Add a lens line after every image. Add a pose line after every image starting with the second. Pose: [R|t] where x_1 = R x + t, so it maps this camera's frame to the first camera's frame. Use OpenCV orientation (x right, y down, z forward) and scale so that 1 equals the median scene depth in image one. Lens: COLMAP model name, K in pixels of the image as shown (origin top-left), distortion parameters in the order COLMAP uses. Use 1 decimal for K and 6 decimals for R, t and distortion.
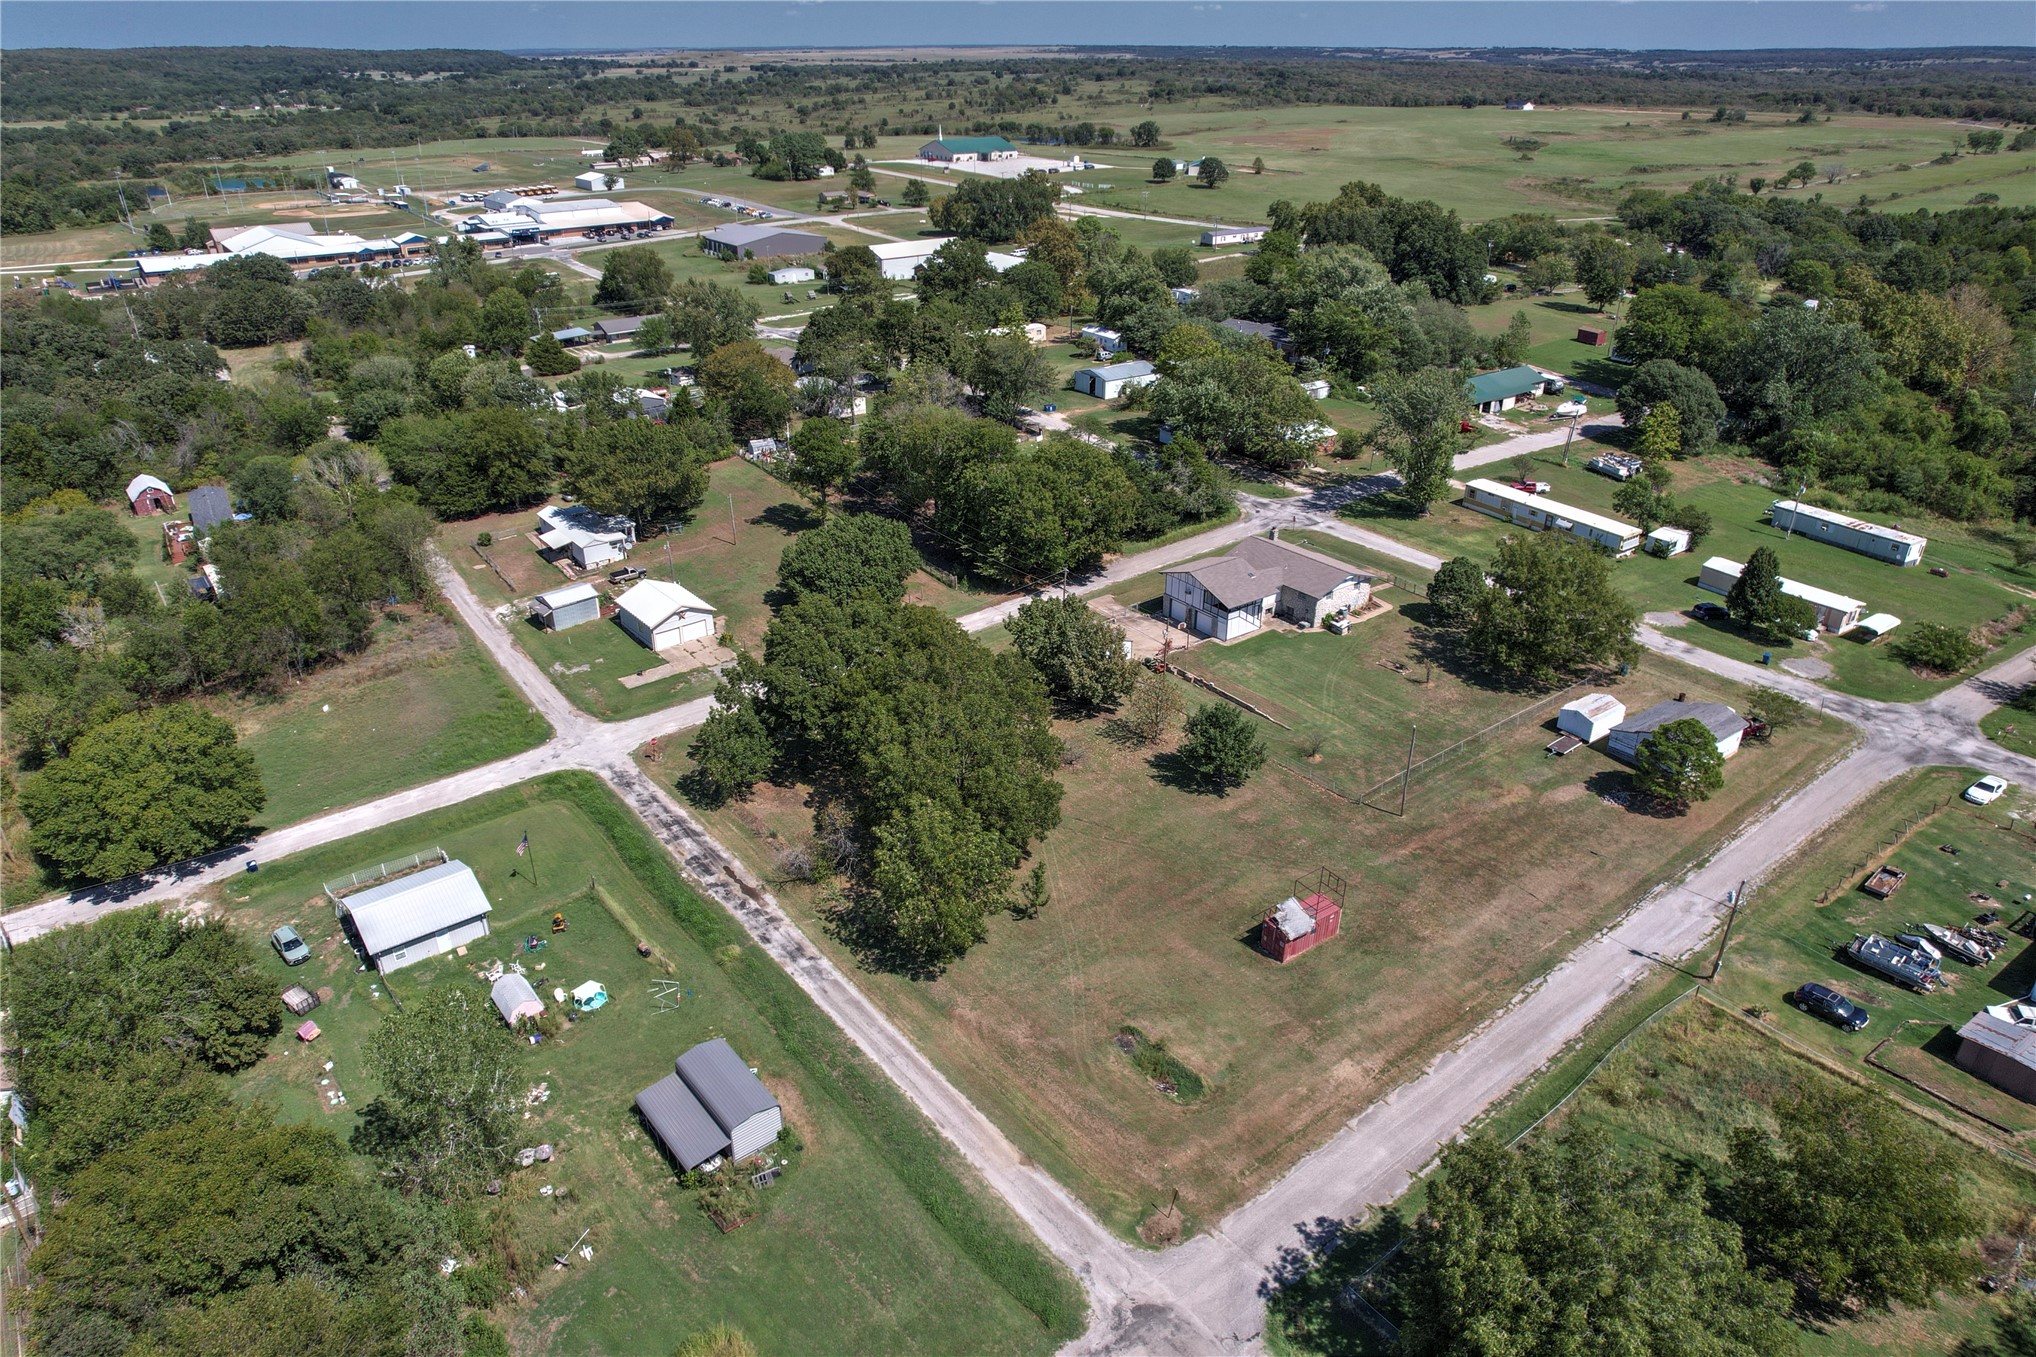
lens RADIAL K [[1310.9, 0, 1027.5], [0, 1310.9, 682.3], [0, 0, 1]] dist [-0.081054, 0.070959]
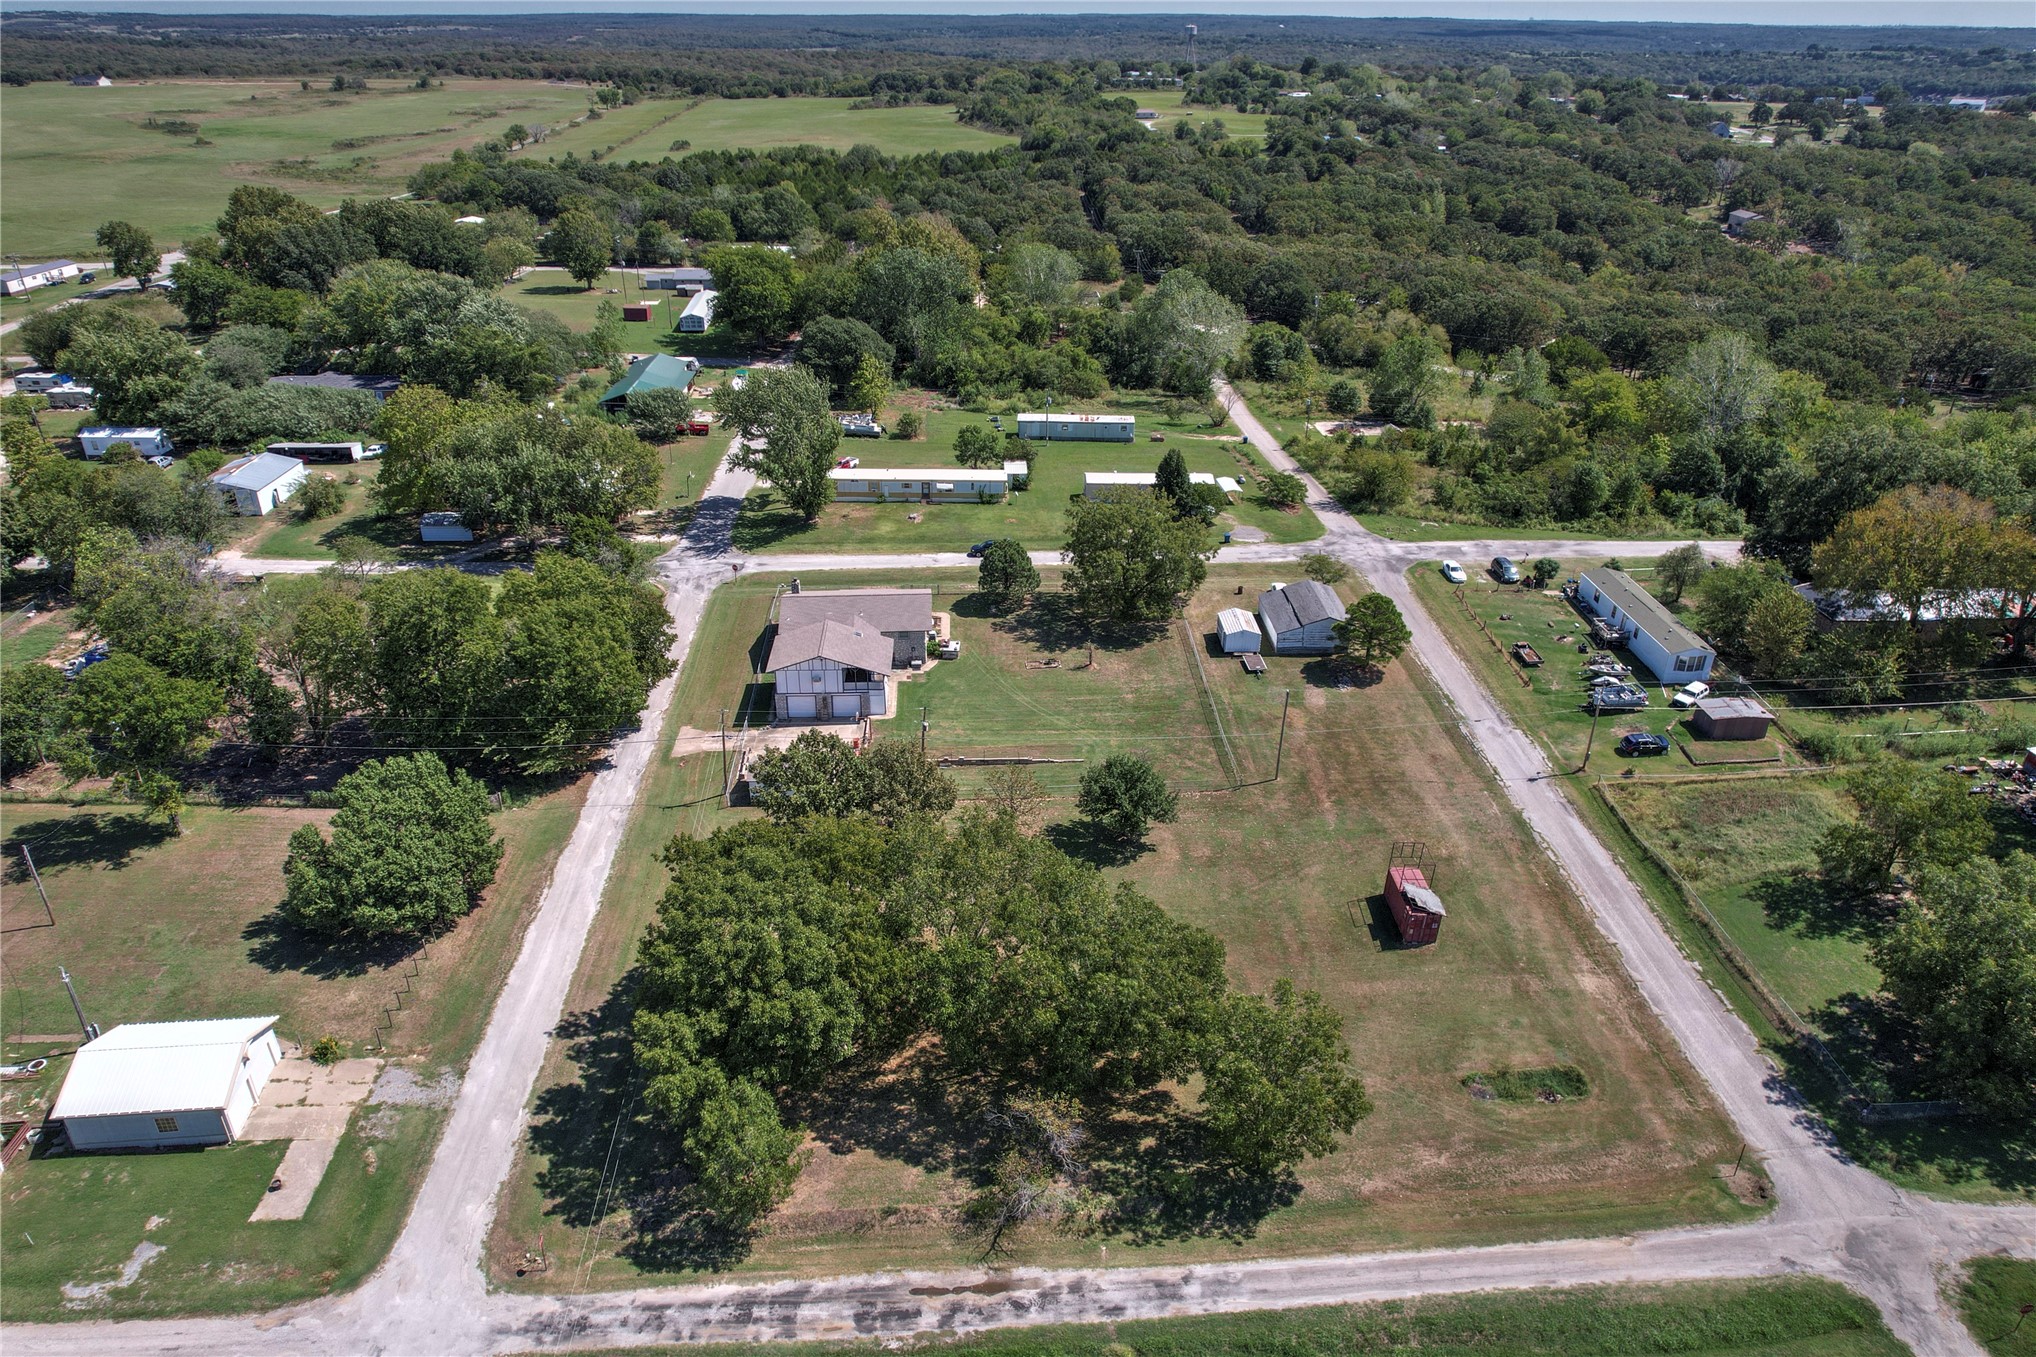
lens RADIAL K [[1310.9, 0, 1027.5], [0, 1310.9, 682.3], [0, 0, 1]] dist [-0.081054, 0.070959]
pose [[0.551716, -0.378211, 0.743348, -0.338521], [0.362269, 0.911474, 0.194875, -0.145141], [-0.751246, 0.161776, 0.639889, 0.293435]]
